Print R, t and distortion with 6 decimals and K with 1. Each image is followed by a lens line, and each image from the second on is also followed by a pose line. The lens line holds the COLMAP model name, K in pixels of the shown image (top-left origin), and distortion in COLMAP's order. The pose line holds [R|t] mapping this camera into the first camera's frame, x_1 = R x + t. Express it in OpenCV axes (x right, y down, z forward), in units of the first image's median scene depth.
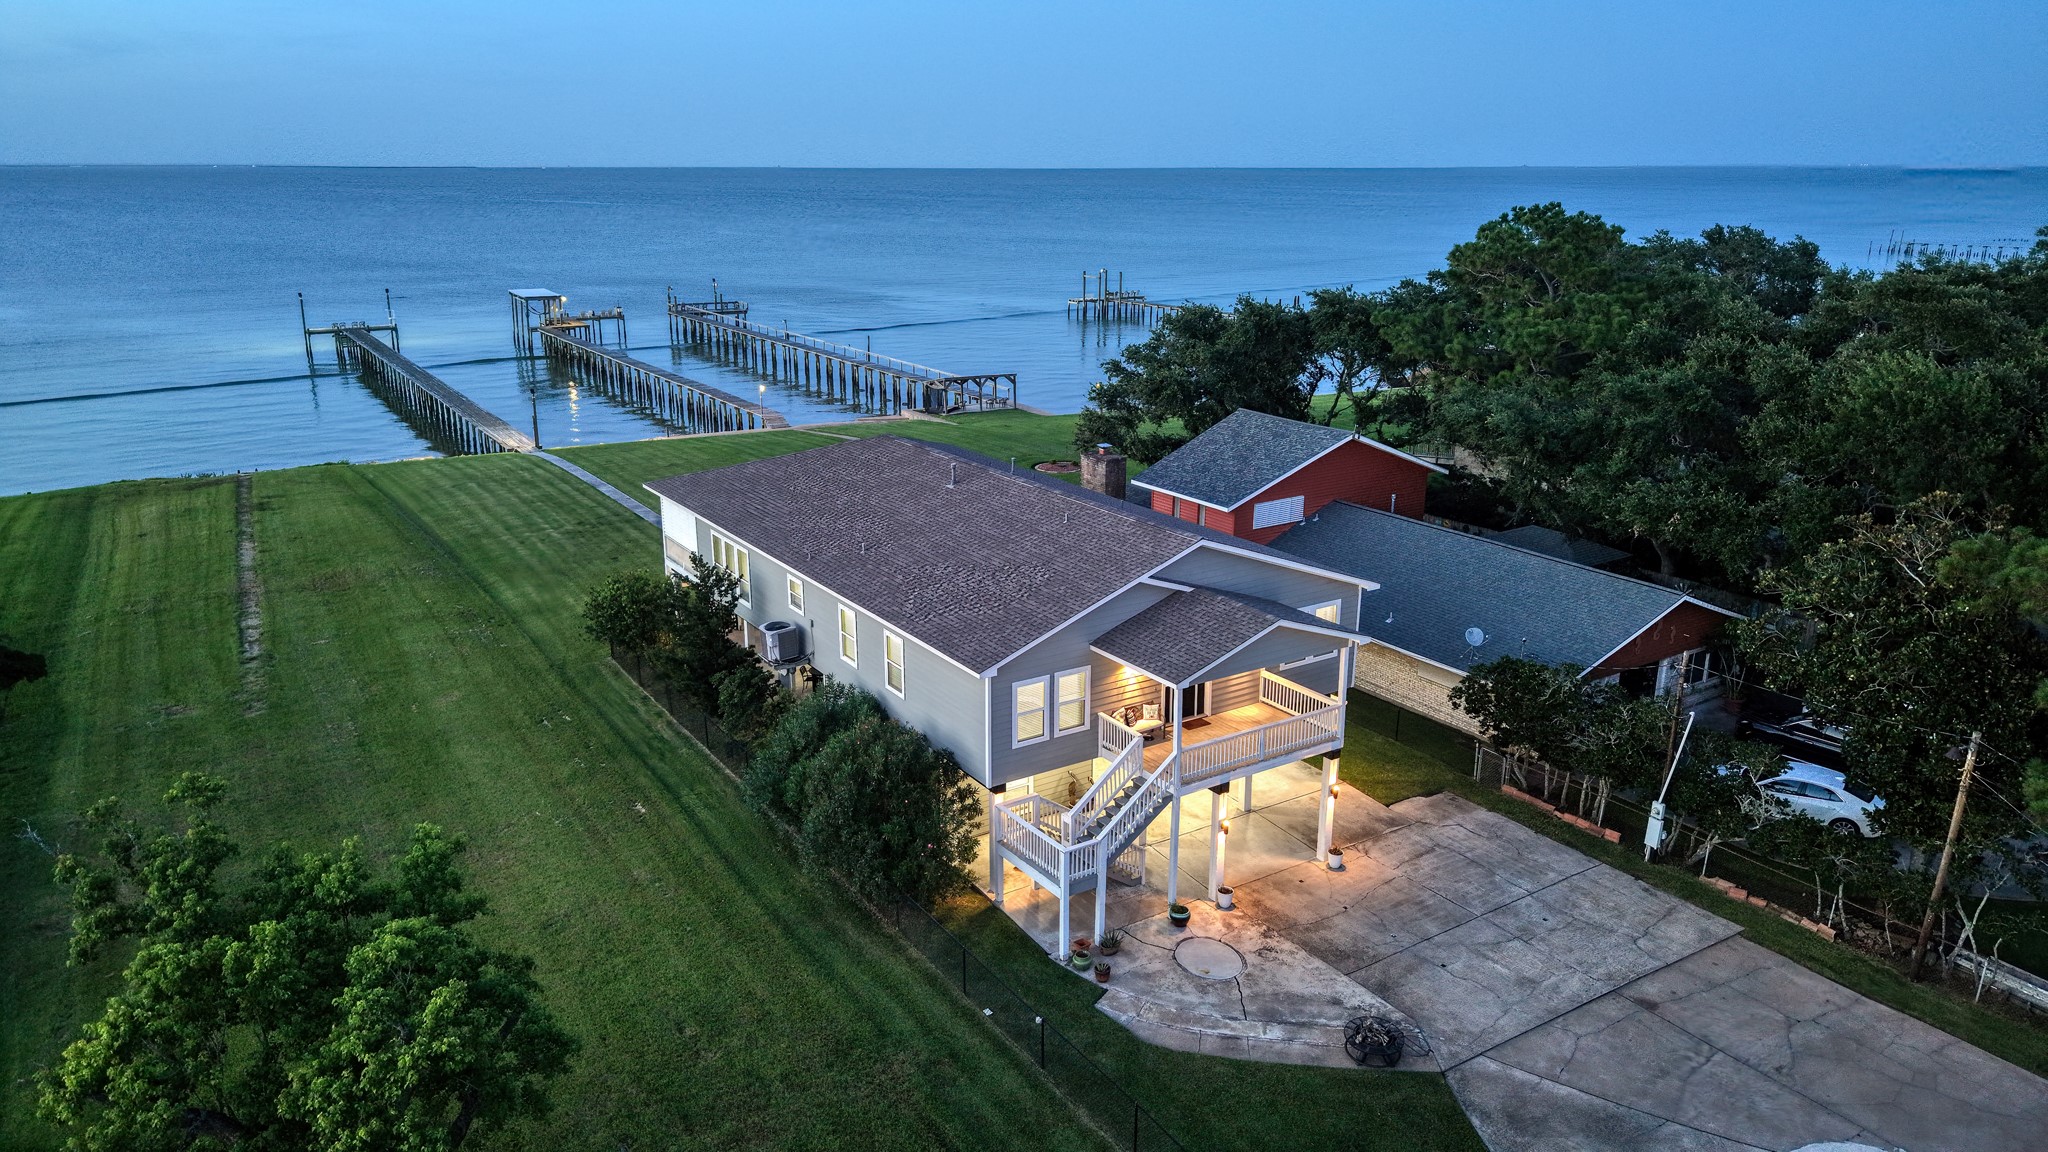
lens RADIAL K [[1401.1, 0, 1025.3], [0, 1401.1, 576.7], [0, 0, 1]] dist [-0.003516, -0.001800]
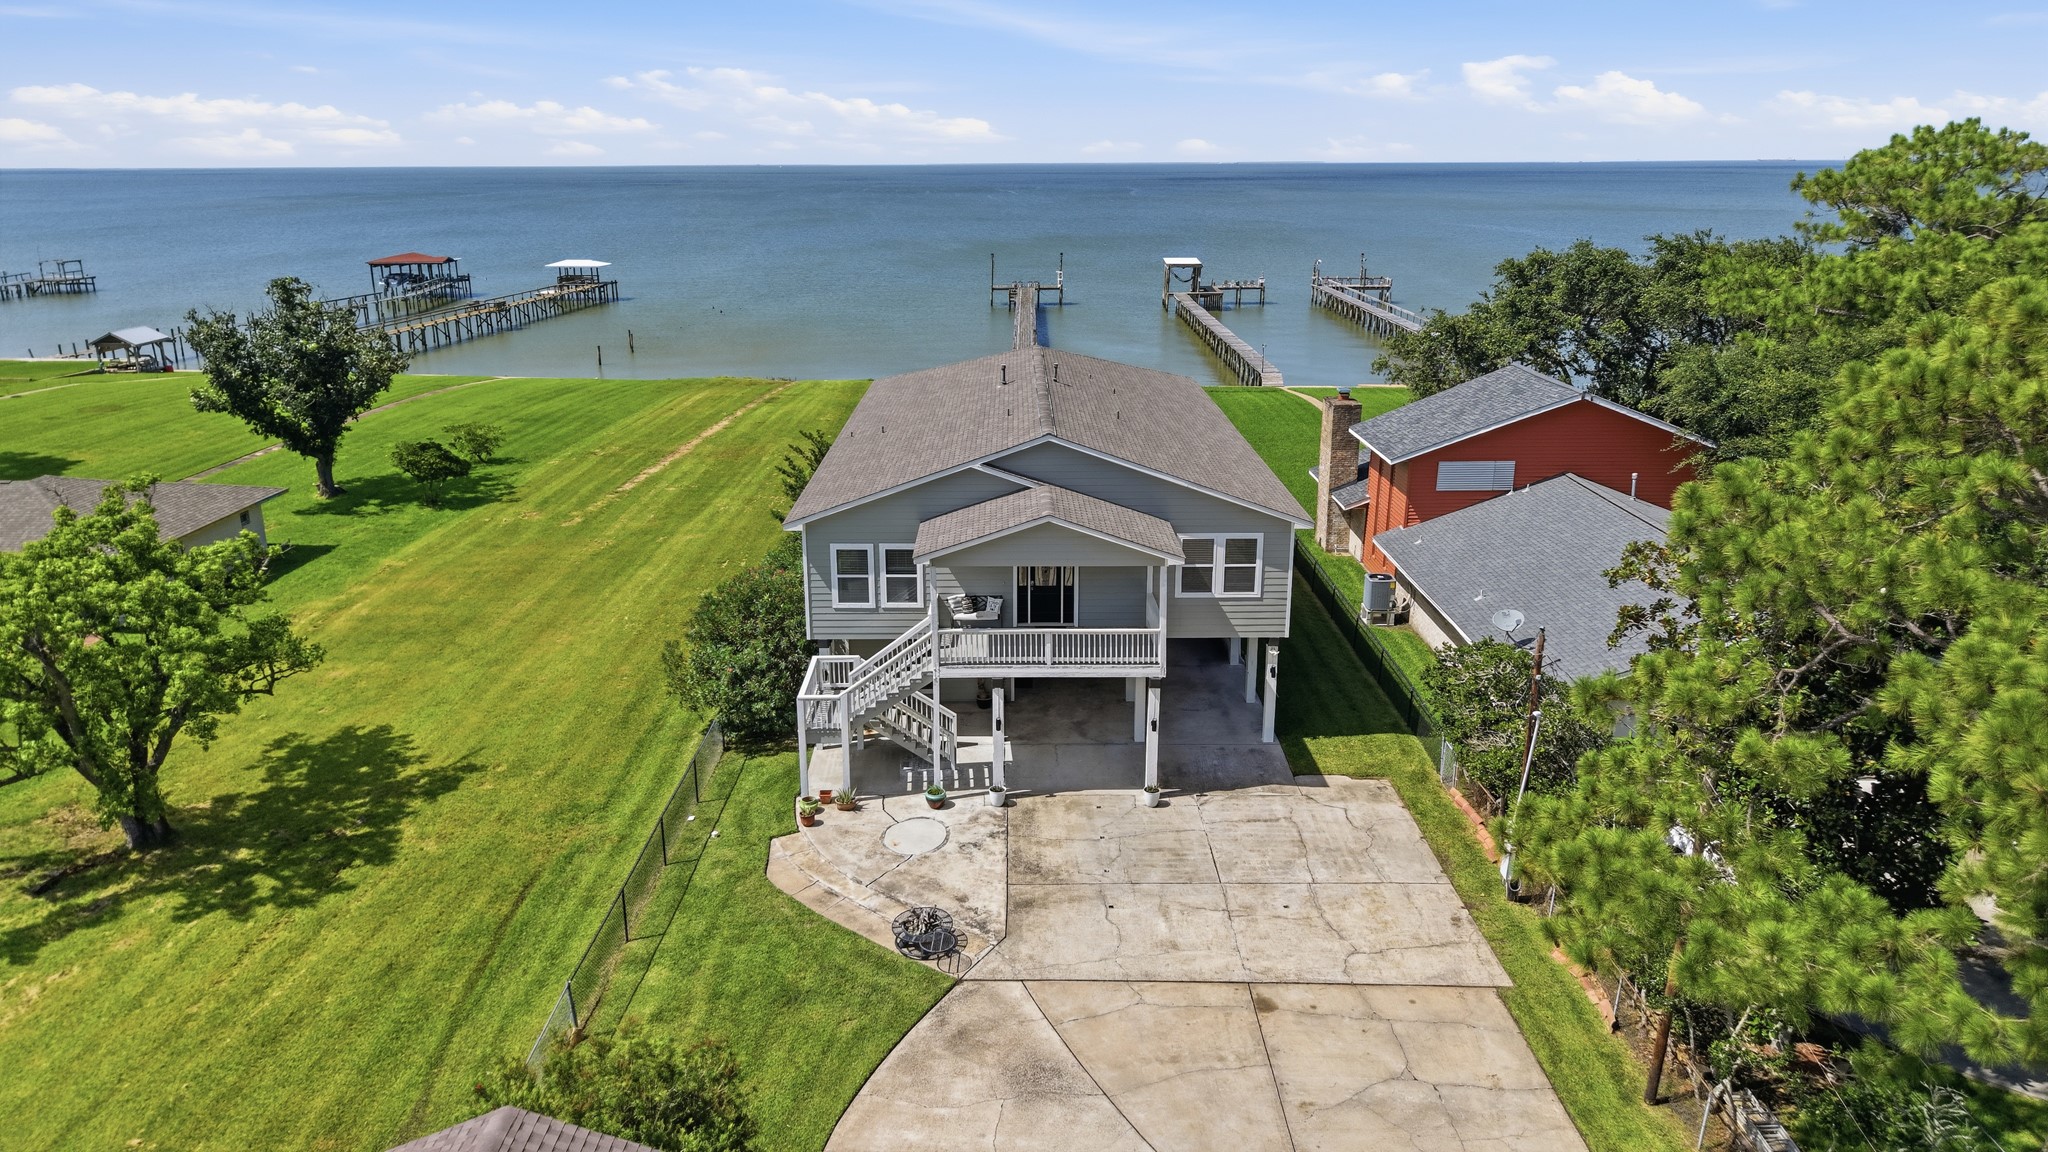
lens RADIAL K [[1400.5, 0, 1019.9], [0, 1400.5, 574.9], [0, 0, 1]] dist [0.000667, -0.000299]
pose [[0.833921, 0.151570, -0.530662, 0.725683], [-0.152408, 0.987403, 0.042520, 0.035353], [0.530422, 0.045419, 0.846516, 0.192275]]
